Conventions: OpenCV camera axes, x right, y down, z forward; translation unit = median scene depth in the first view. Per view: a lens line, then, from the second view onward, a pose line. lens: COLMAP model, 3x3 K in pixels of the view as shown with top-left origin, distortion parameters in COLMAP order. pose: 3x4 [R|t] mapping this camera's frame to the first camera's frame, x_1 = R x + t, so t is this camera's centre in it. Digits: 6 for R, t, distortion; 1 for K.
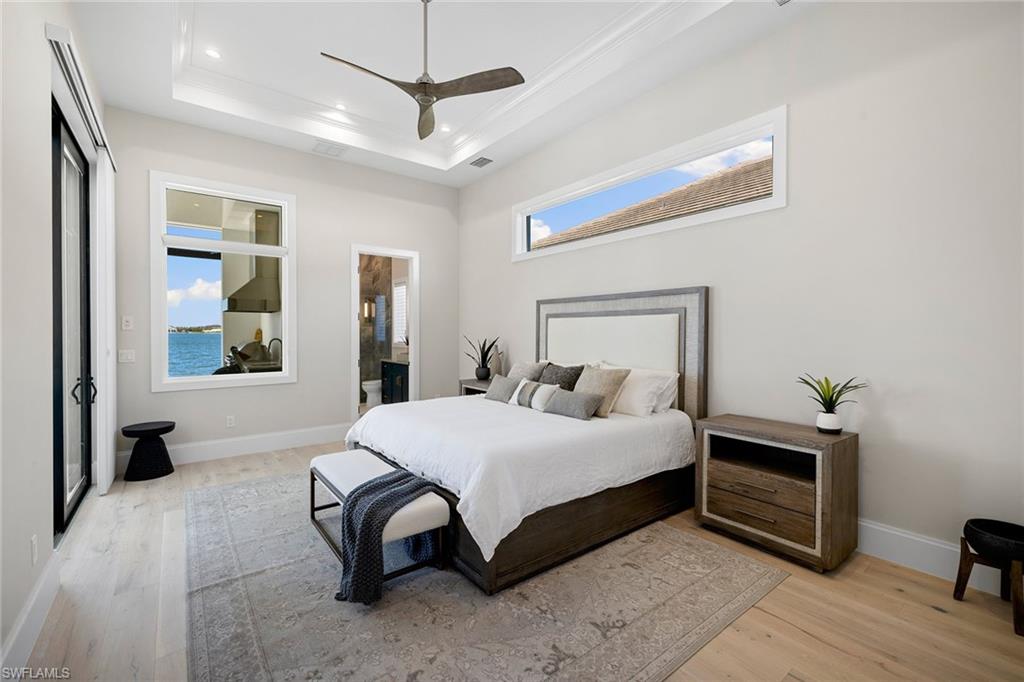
lens RADIAL K [[429.9, 0, 508.8], [0, 429.9, 332.3], [0, 0, 1]] dist [0.000660, -0.000336]
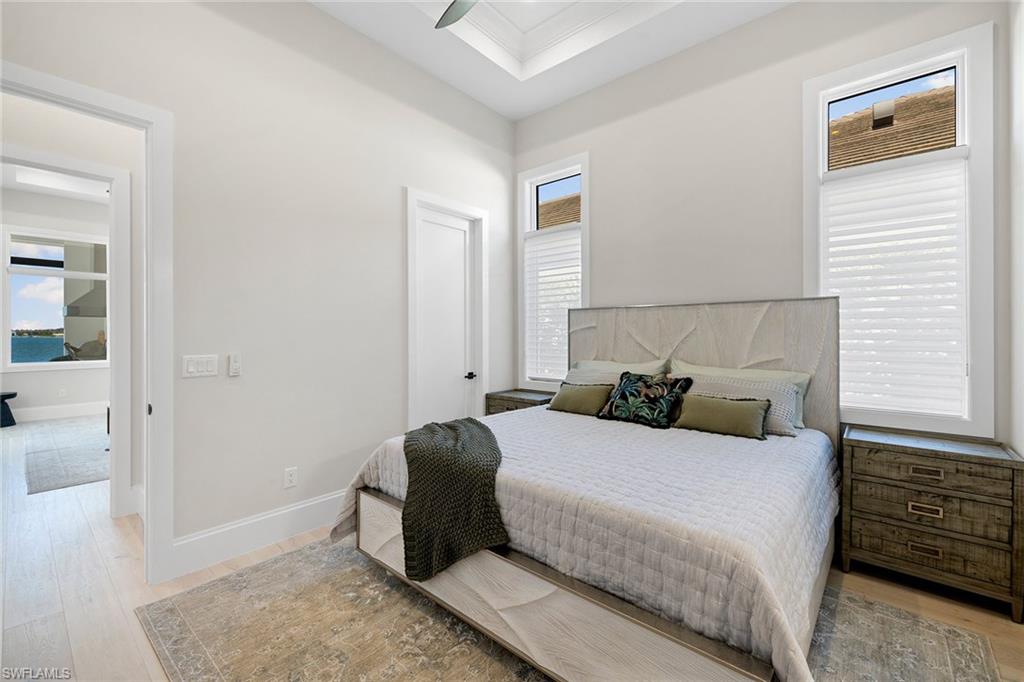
lens RADIAL K [[429.9, 0, 508.8], [0, 429.9, 332.3], [0, 0, 1]] dist [0.000660, -0.000336]
pose [[0.980873, 0.003698, 0.194613, 0.491912], [-0.001646, 0.999941, -0.010703, 0.013591], [-0.194642, 0.010178, 0.980822, -0.648850]]
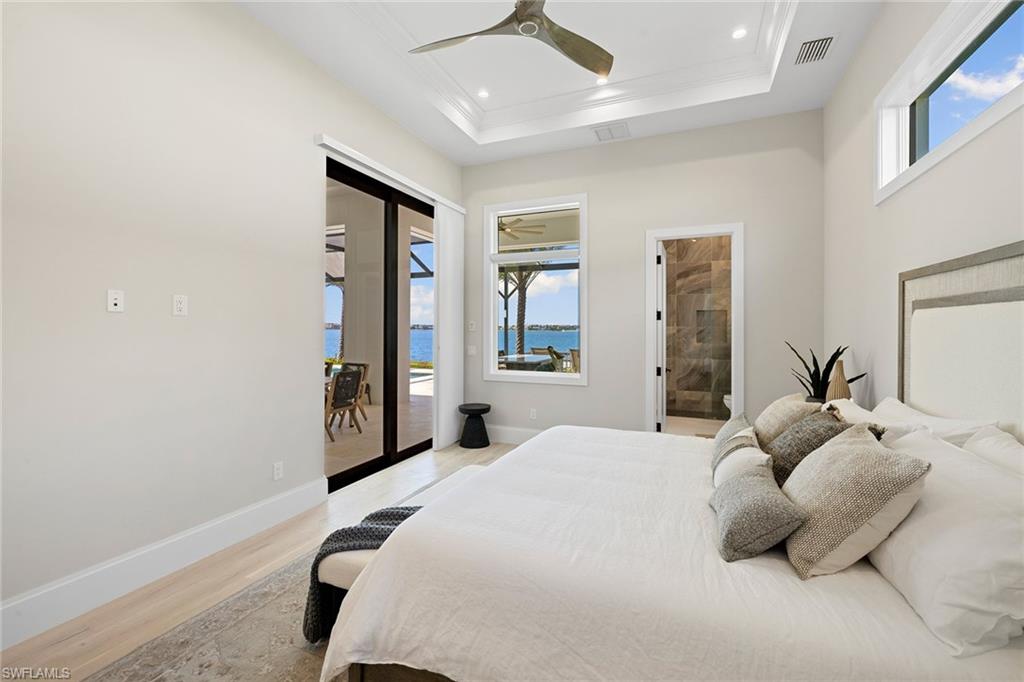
lens RADIAL K [[429.9, 0, 508.8], [0, 429.9, 332.3], [0, 0, 1]] dist [0.000660, -0.000336]
pose [[0.490497, 0.006802, -0.871416, 0.271801], [-0.005291, 0.999974, 0.004827, -0.007930], [0.871427, 0.002243, 0.490520, 0.377647]]
